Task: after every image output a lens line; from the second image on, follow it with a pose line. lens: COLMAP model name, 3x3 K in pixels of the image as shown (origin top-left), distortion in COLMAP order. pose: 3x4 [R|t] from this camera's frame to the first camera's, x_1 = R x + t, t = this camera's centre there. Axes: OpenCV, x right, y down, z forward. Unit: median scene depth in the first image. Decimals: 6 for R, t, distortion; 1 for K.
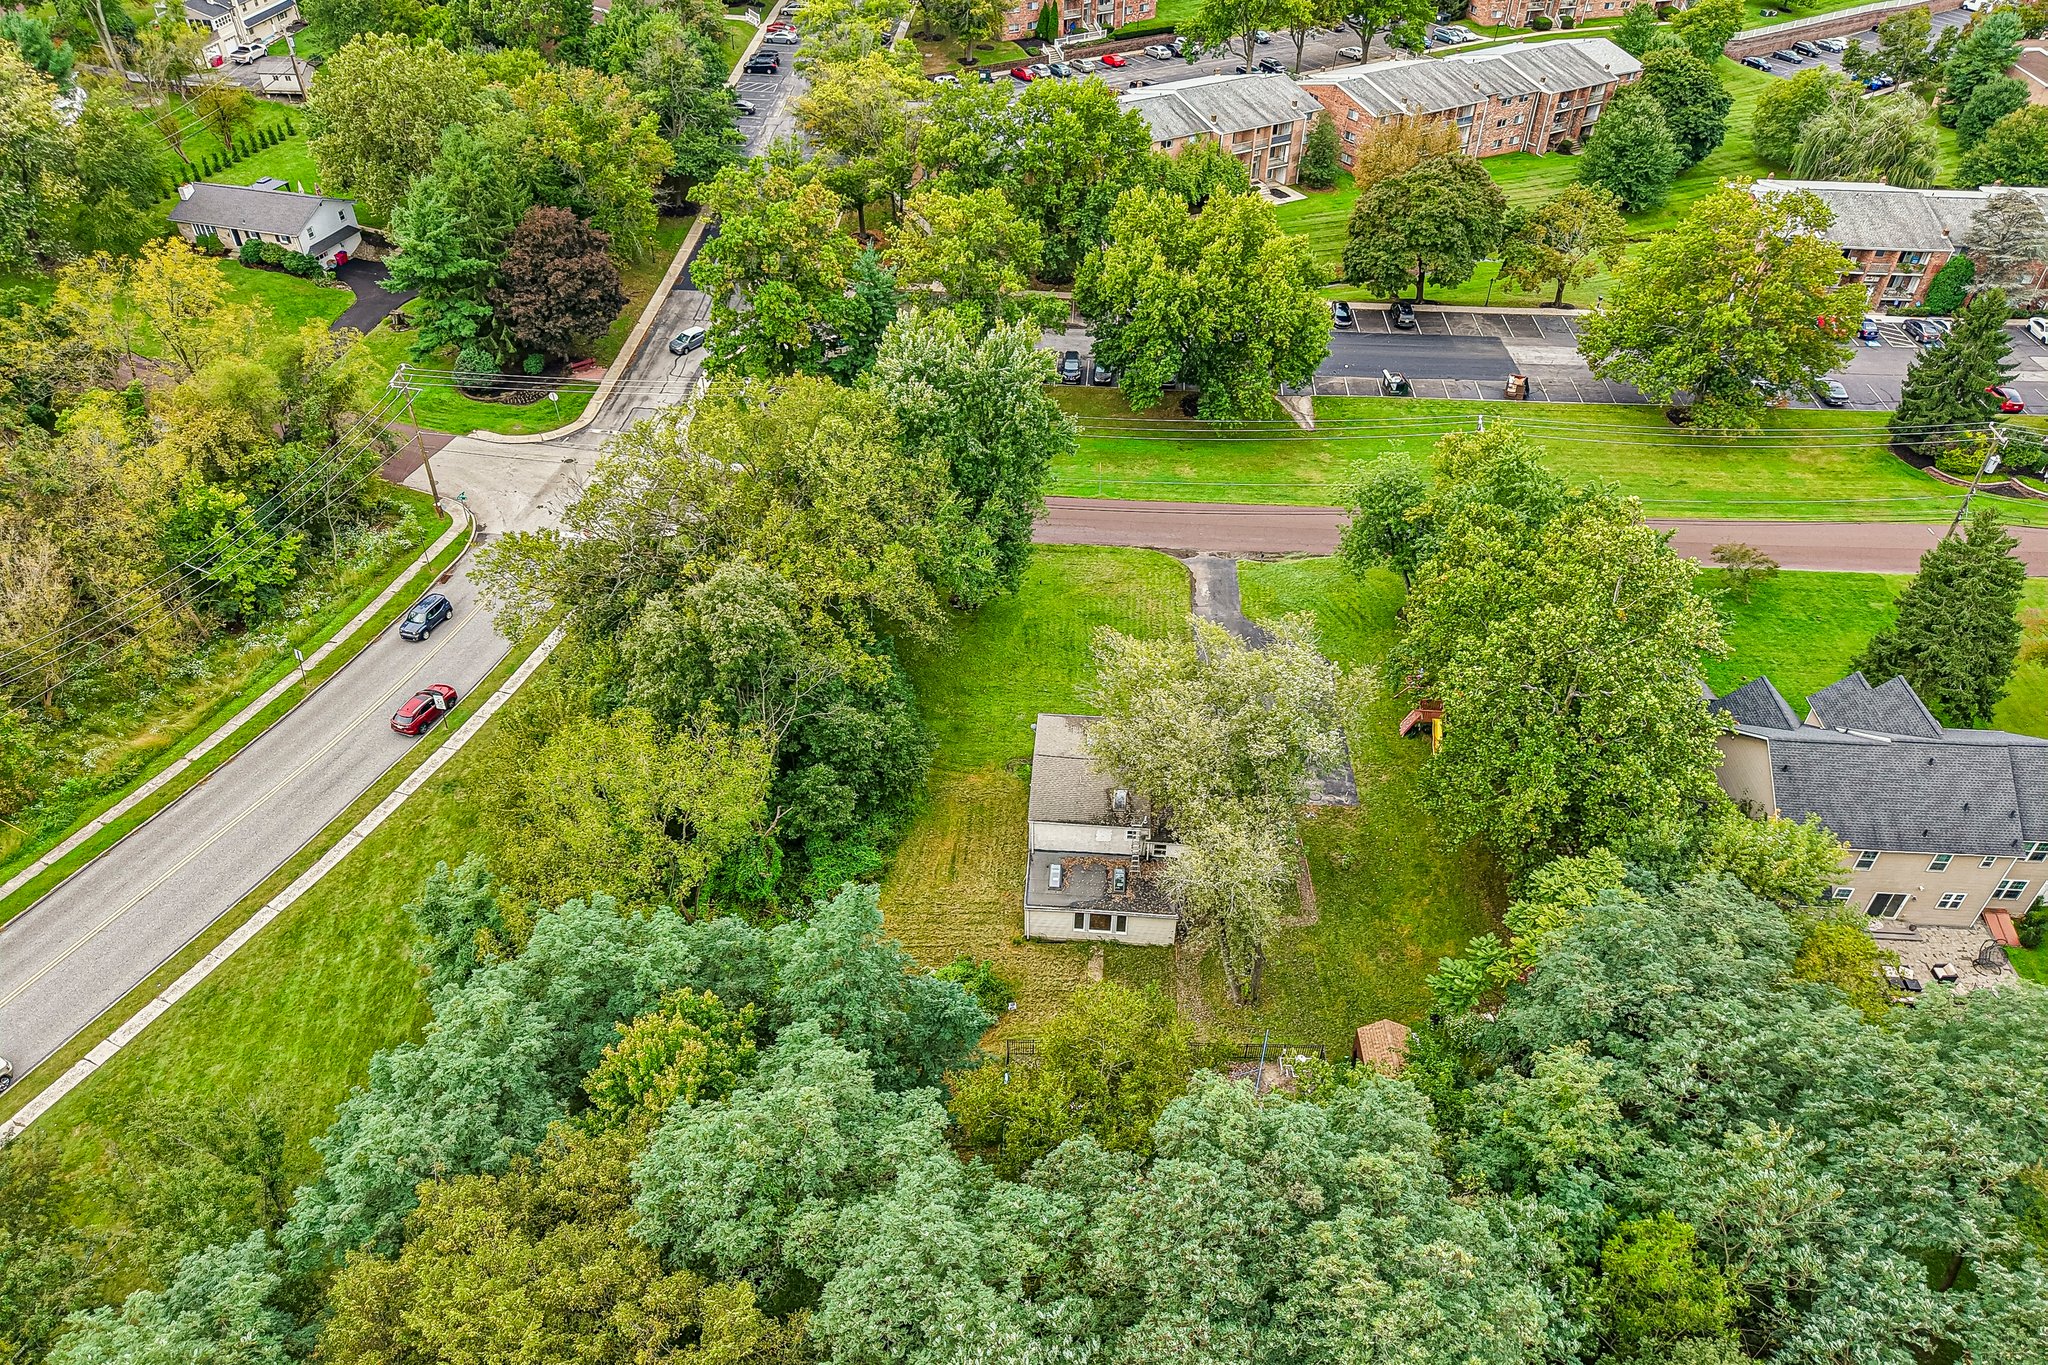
lens RADIAL K [[1398.7, 0, 1029.2], [0, 1398.7, 652.4], [0, 0, 1]] dist [0.023311, -0.002970]
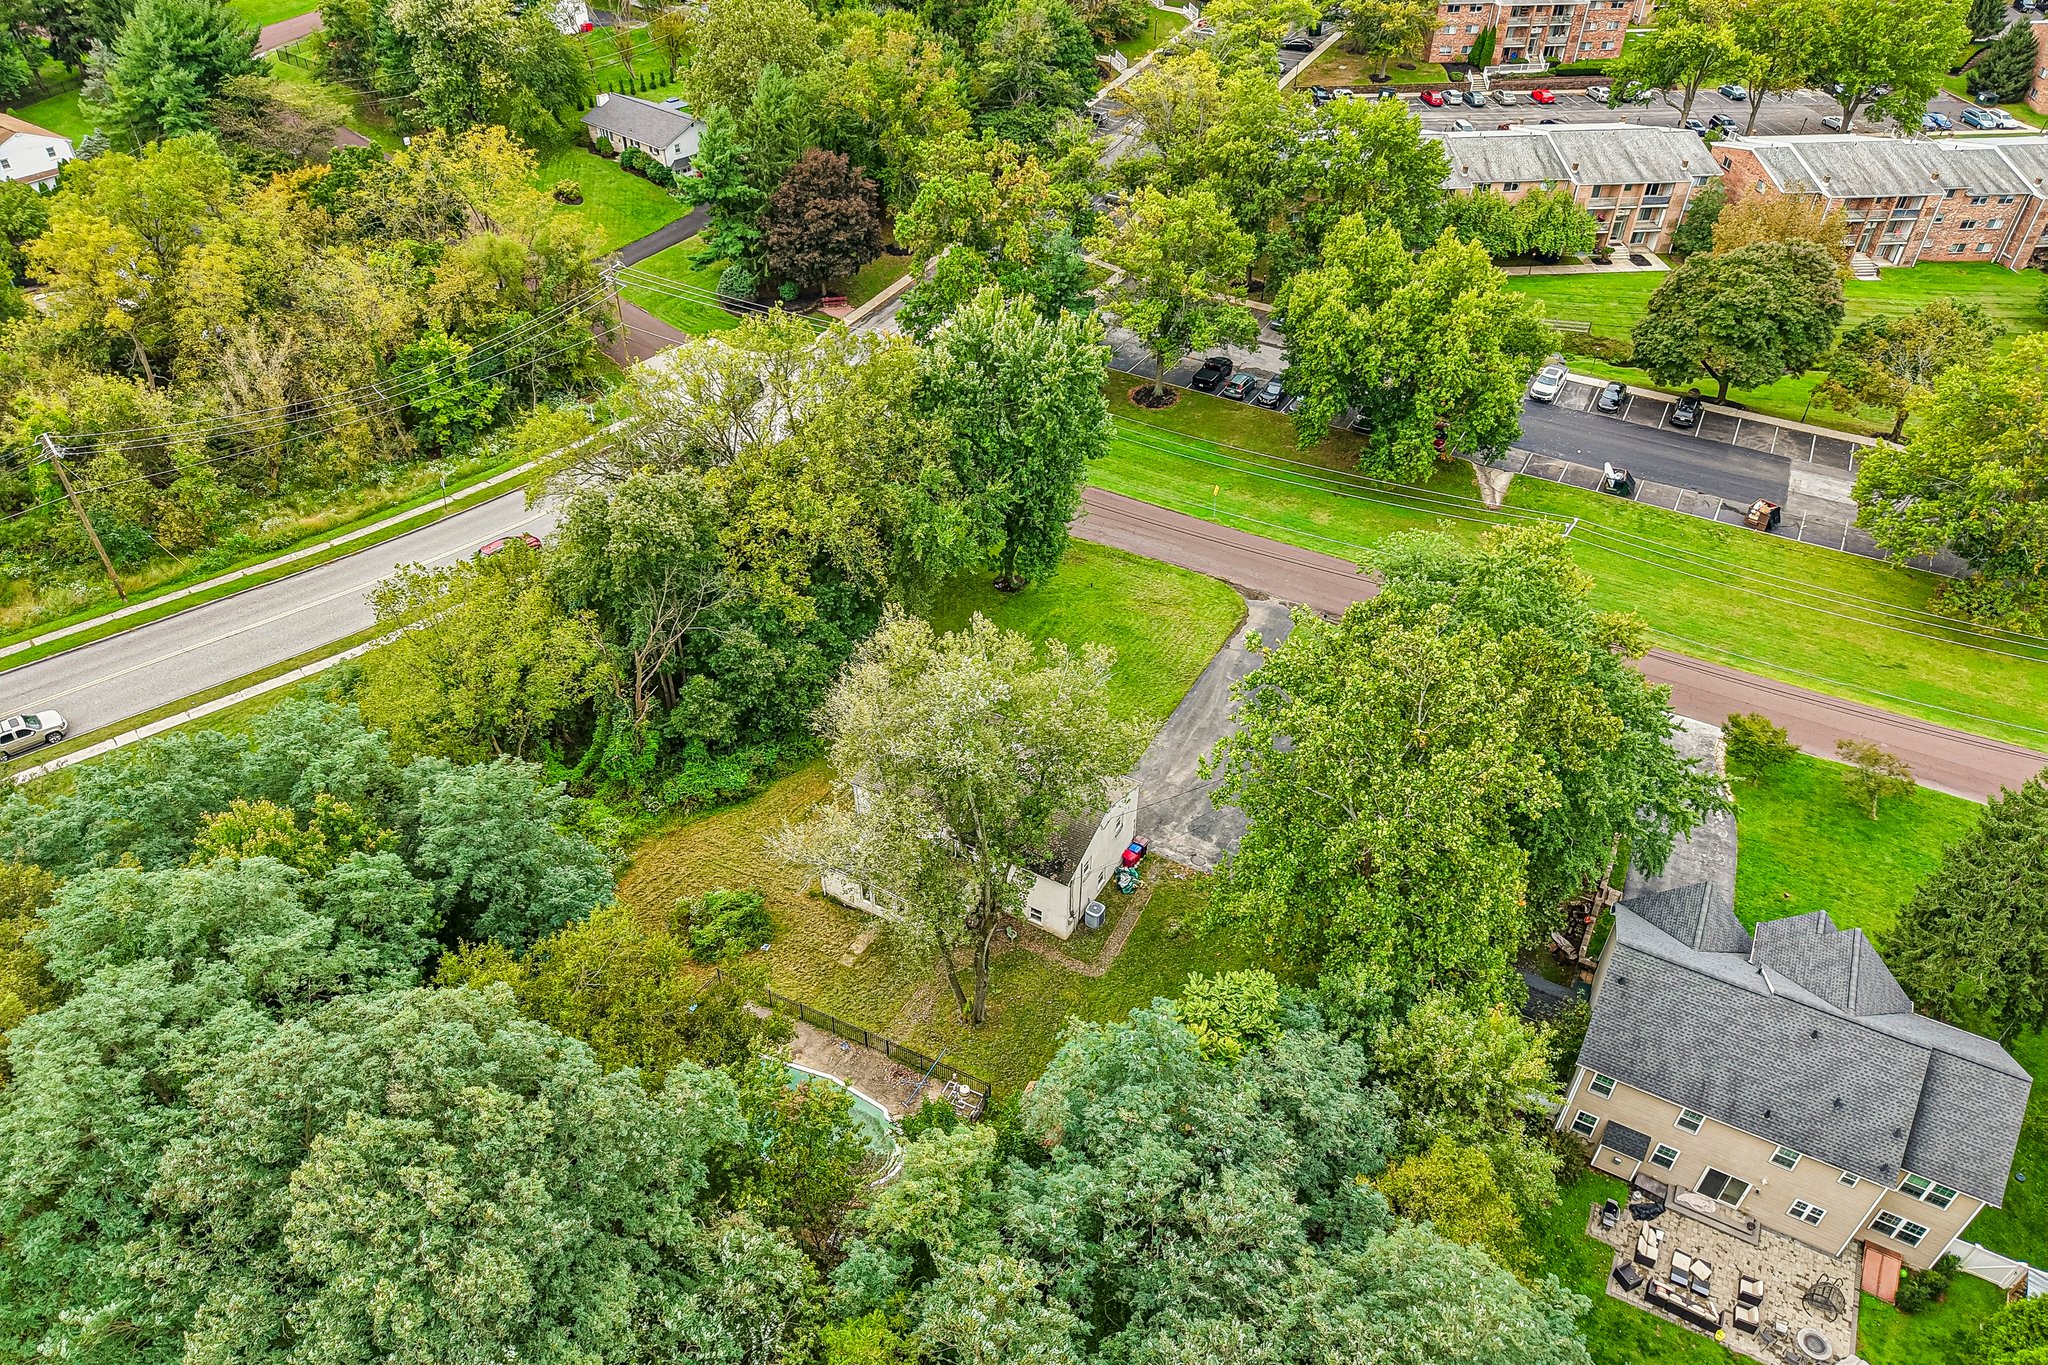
lens RADIAL K [[1391.4, 0, 1040.3], [0, 1391.4, 653.6], [0, 0, 1]] dist [0.045989, -0.032525]
pose [[0.906369, 0.259532, -0.333375, 0.249907], [-0.260983, 0.964460, 0.041279, -0.027455], [0.332240, 0.049591, 0.941890, 0.049748]]
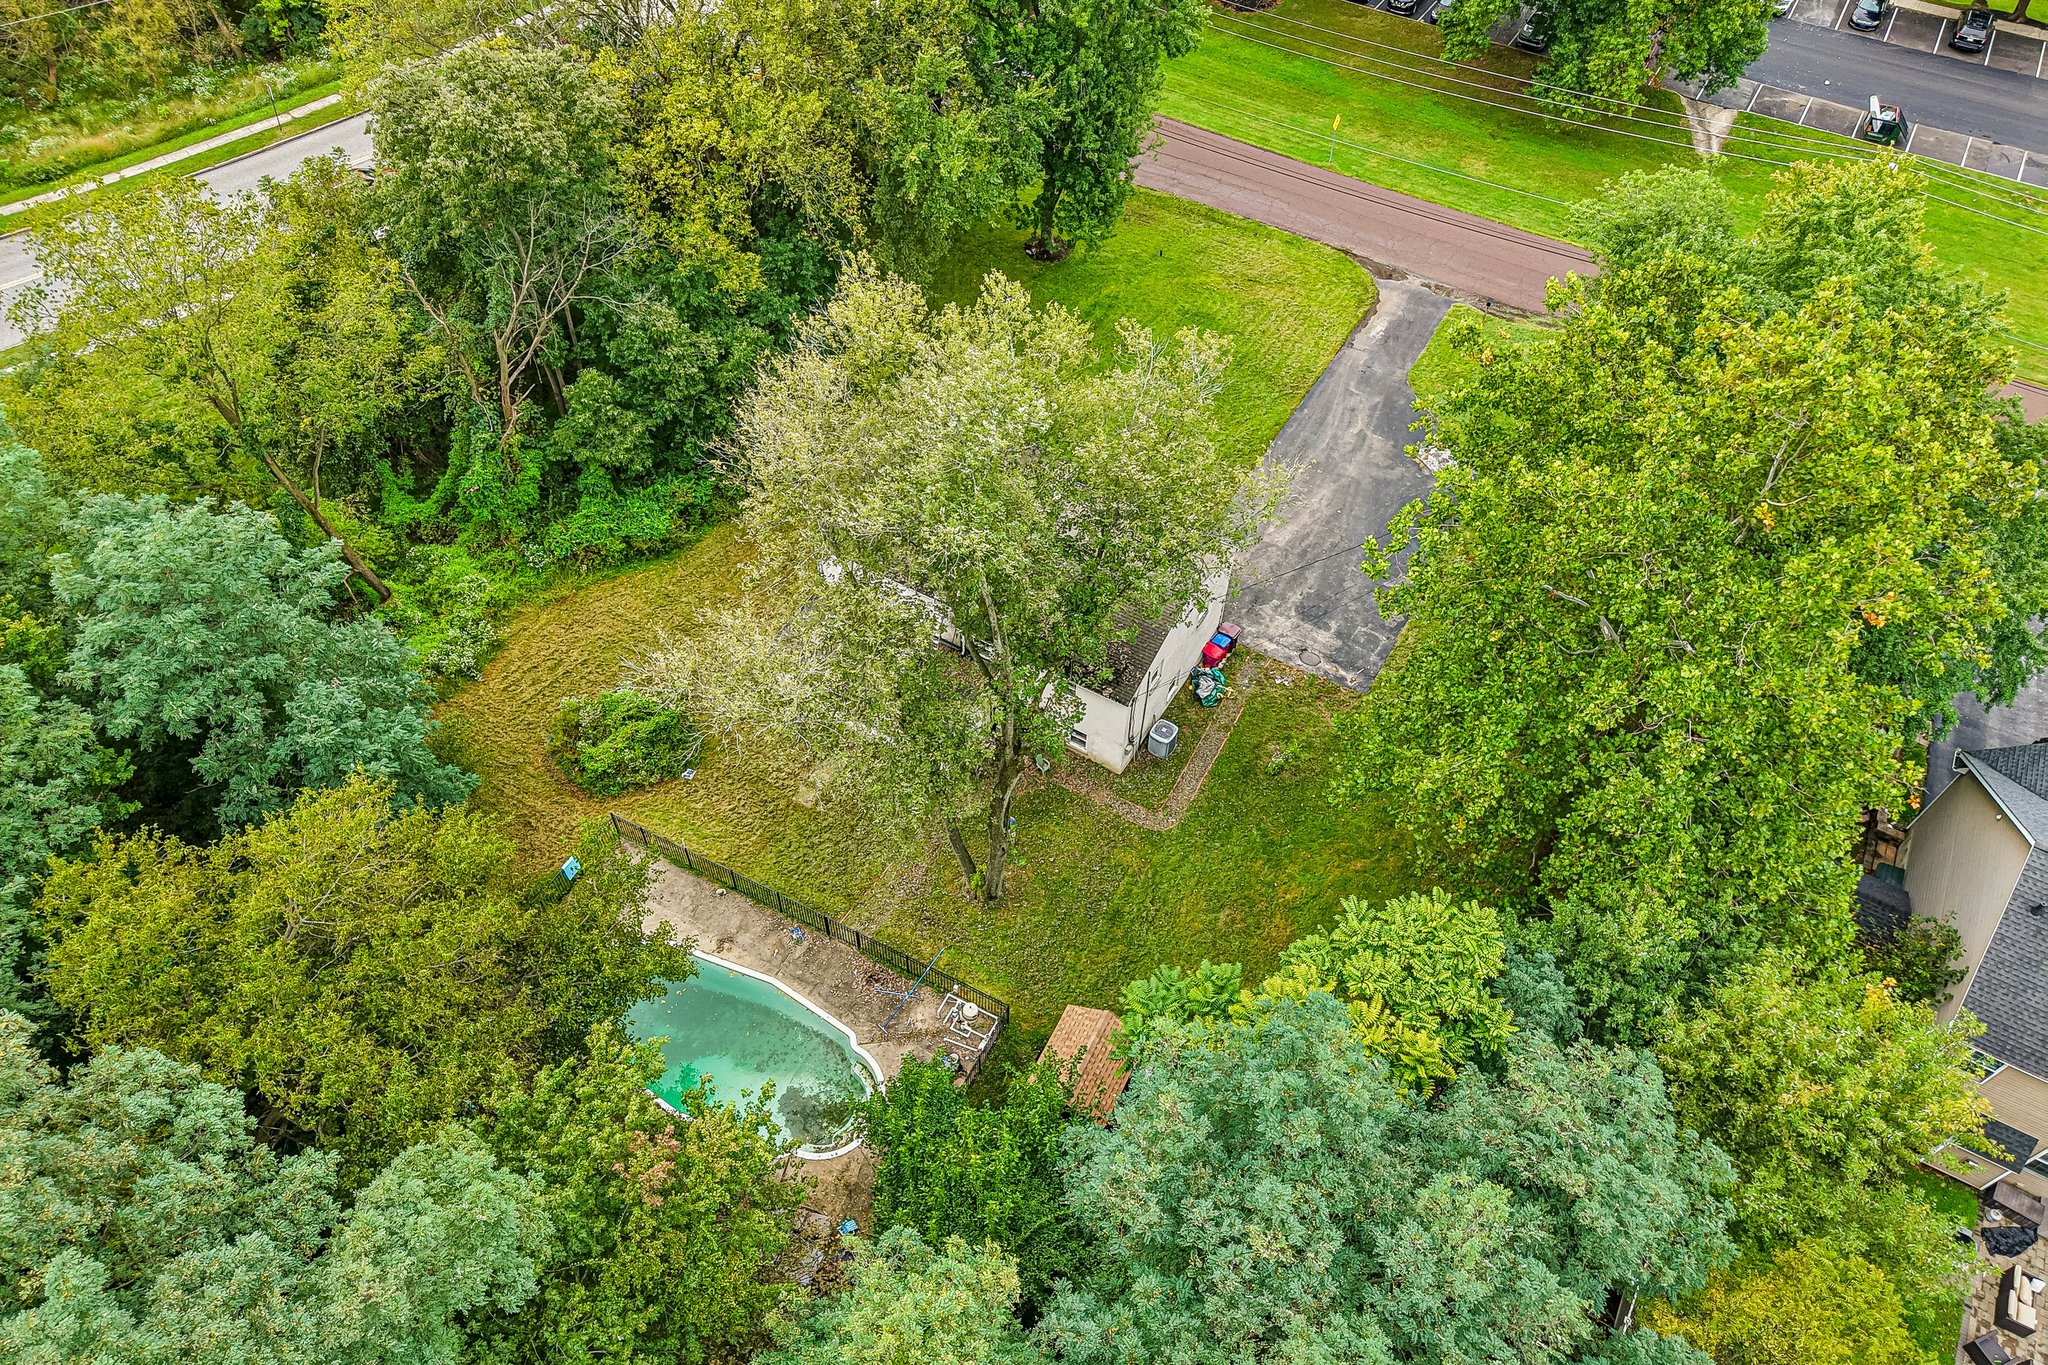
lens RADIAL K [[1377.9, 0, 1024.0], [0, 1377.9, 682.5], [0, 0, 1]] dist [0.030960, -0.032827]
pose [[0.891106, 0.353389, -0.284686, 0.177466], [-0.280039, 0.921880, 0.267797, -0.014675], [0.357083, -0.158912, 0.920456, 0.230775]]
